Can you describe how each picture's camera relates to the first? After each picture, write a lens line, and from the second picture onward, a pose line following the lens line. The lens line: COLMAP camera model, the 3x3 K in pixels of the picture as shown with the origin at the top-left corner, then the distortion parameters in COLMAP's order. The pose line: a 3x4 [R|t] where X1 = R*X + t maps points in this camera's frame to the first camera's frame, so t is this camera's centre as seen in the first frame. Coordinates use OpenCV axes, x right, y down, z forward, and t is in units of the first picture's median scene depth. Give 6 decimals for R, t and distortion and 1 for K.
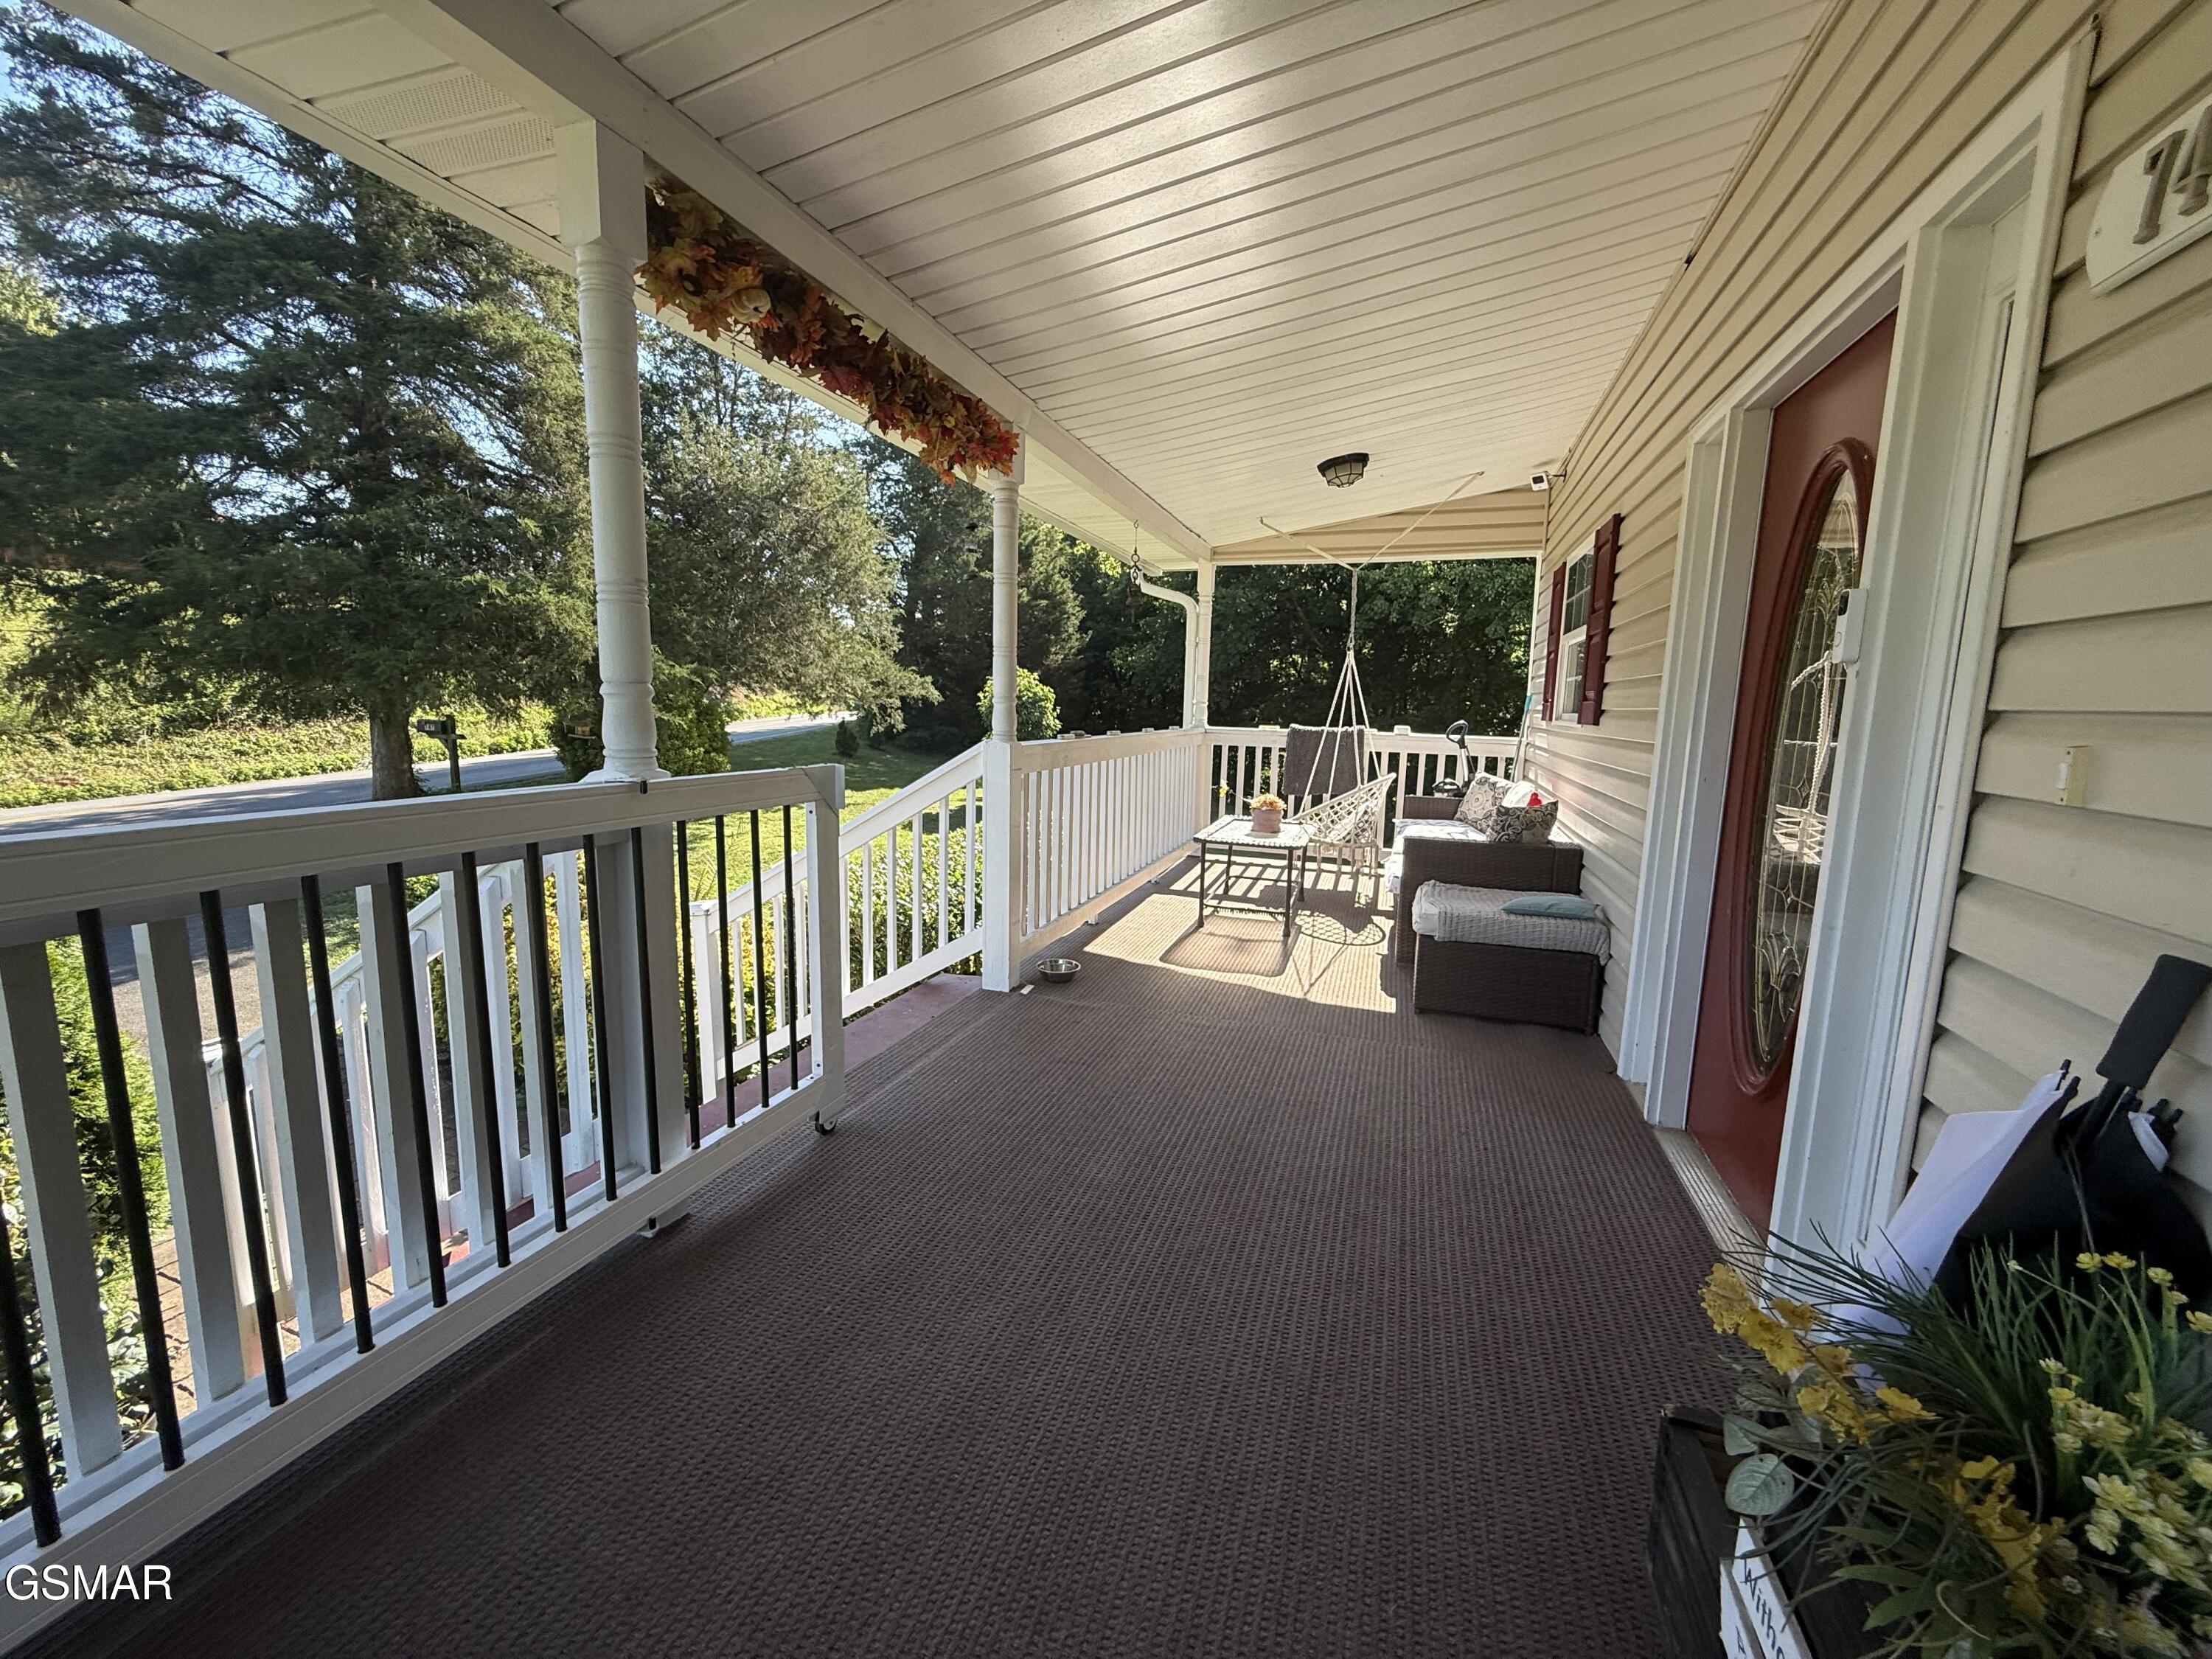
lens RADIAL K [[883.4, 0, 1103.3], [0, 883.4, 831.8], [0, 0, 1]] dist [-0.001423, -0.000124]
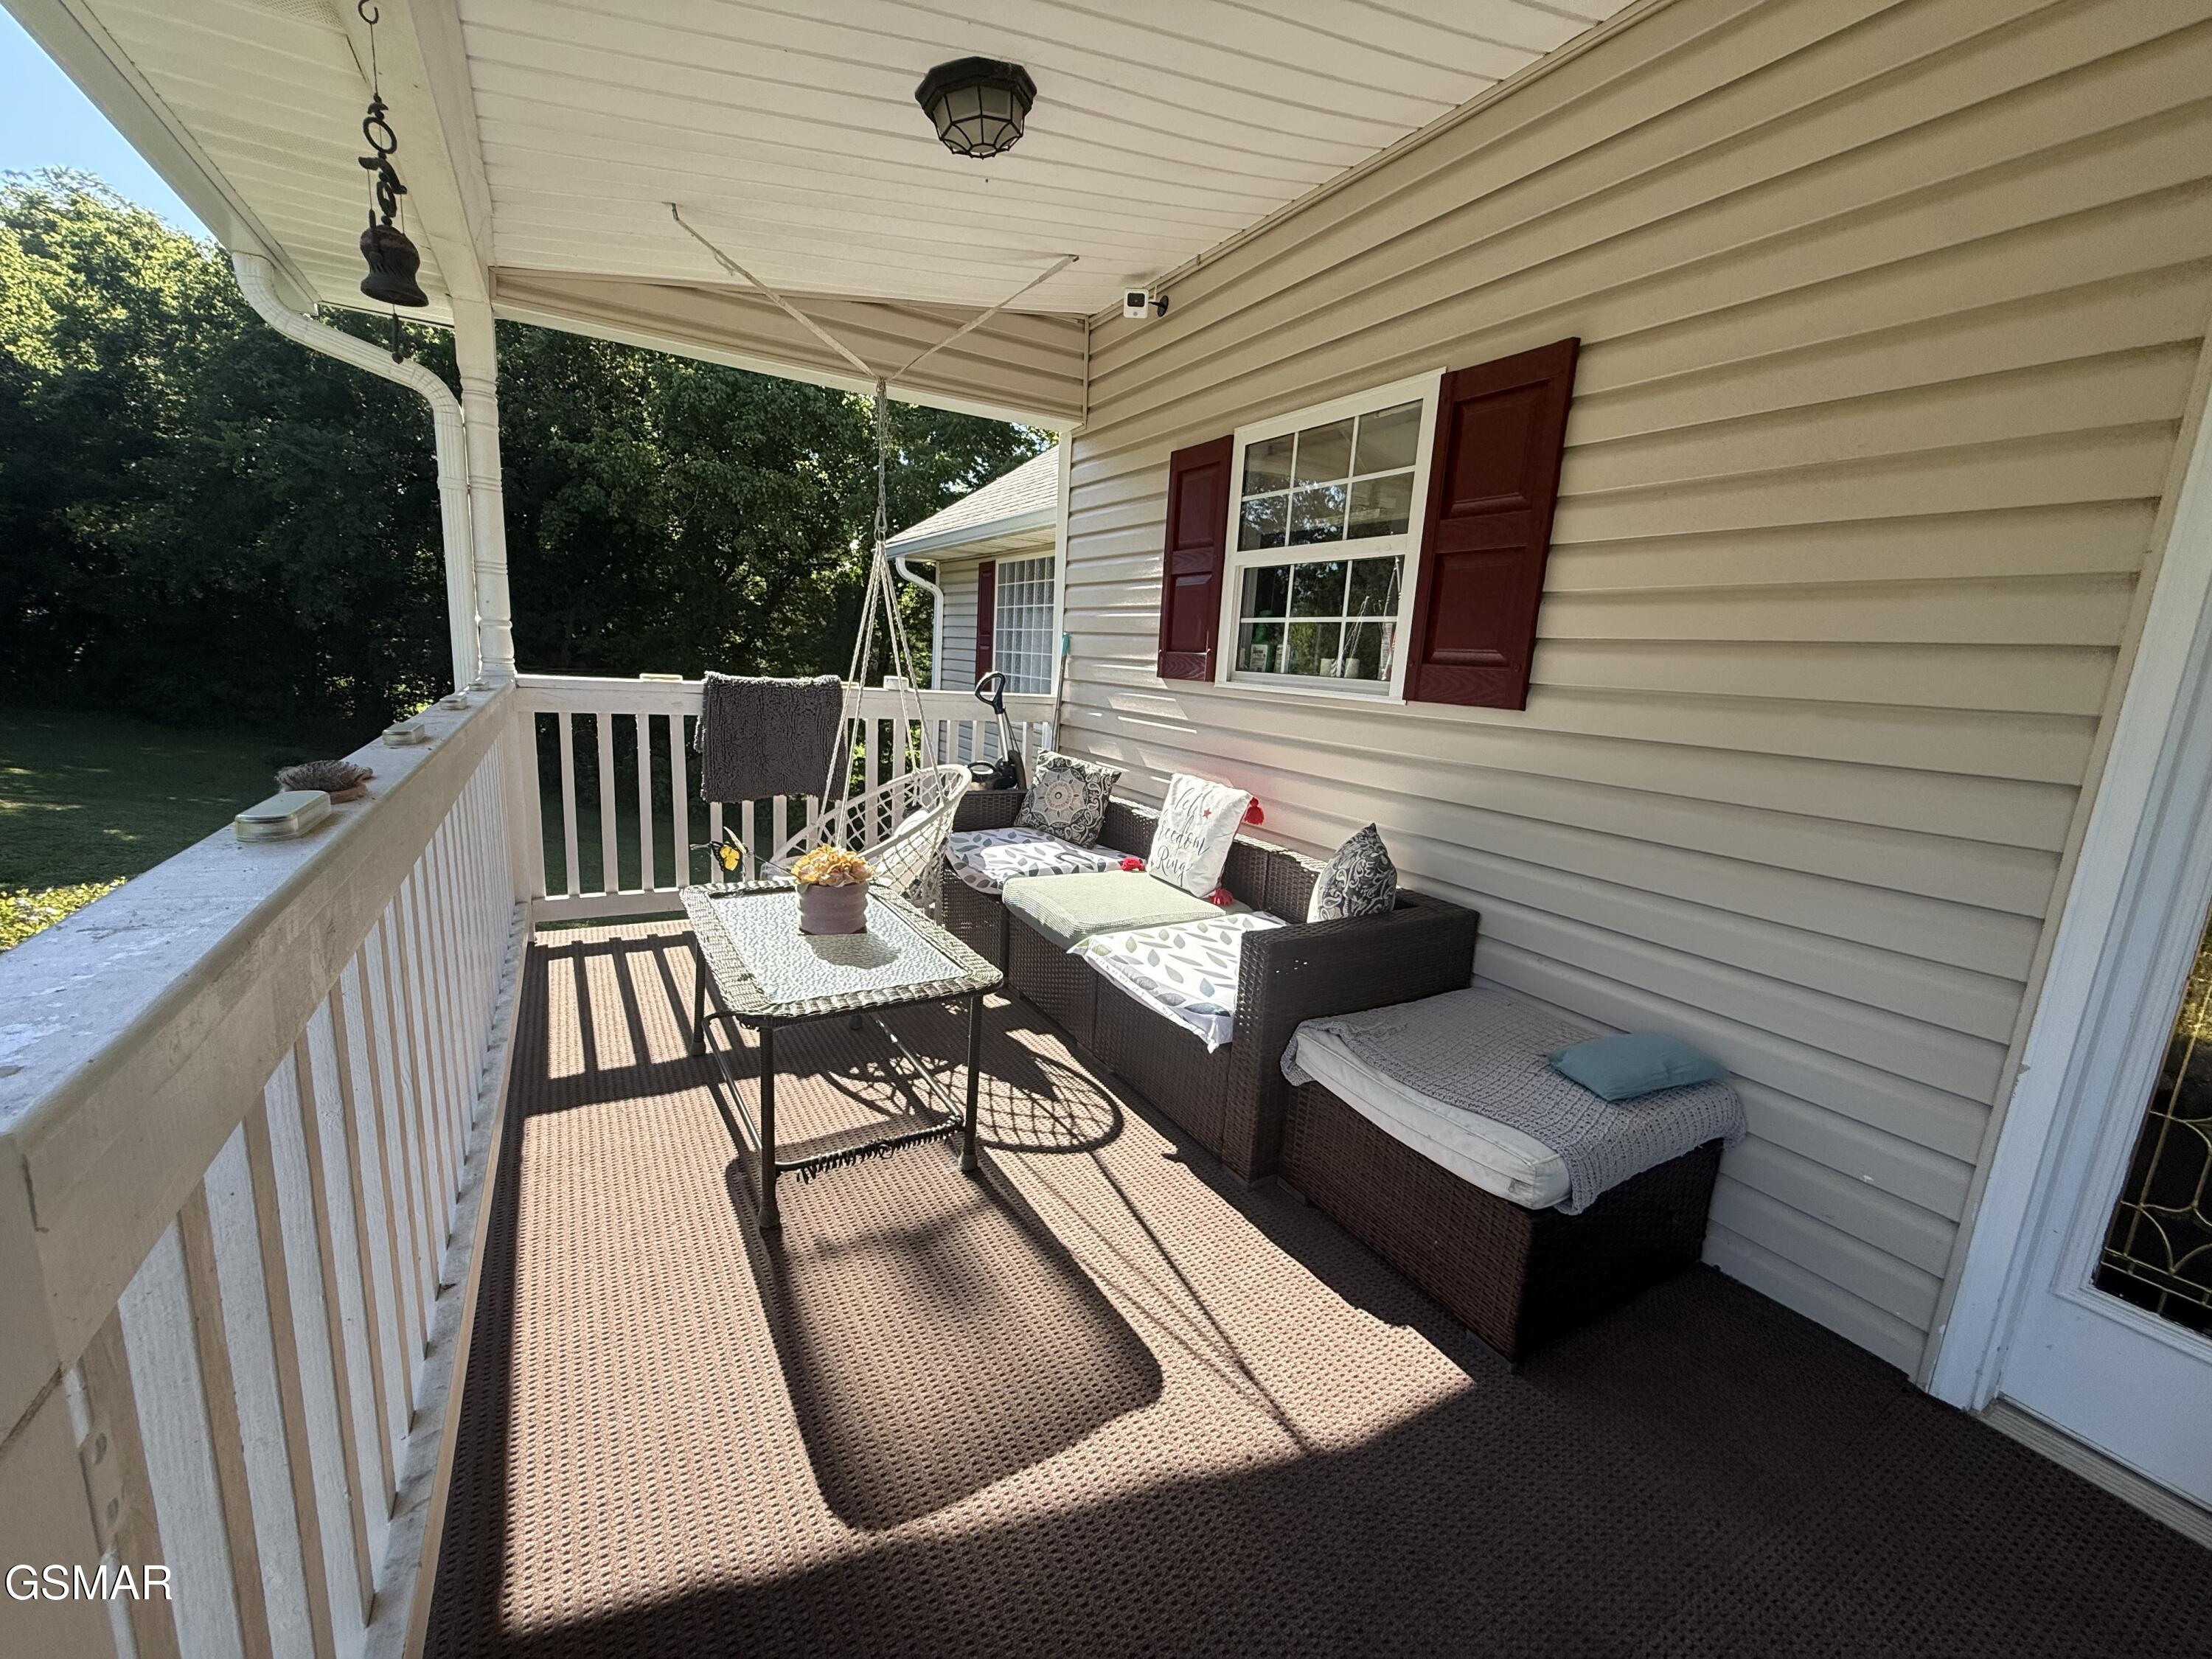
lens RADIAL K [[883.4, 0, 1106.8], [0, 883.4, 826.5], [0, 0, 1]] dist [-0.001423, -0.000124]
pose [[0.647013, -0.129974, 0.751319, -0.054893], [0.067724, 0.991266, 0.113161, -0.088771], [-0.759465, -0.022335, 0.650164, 0.565869]]
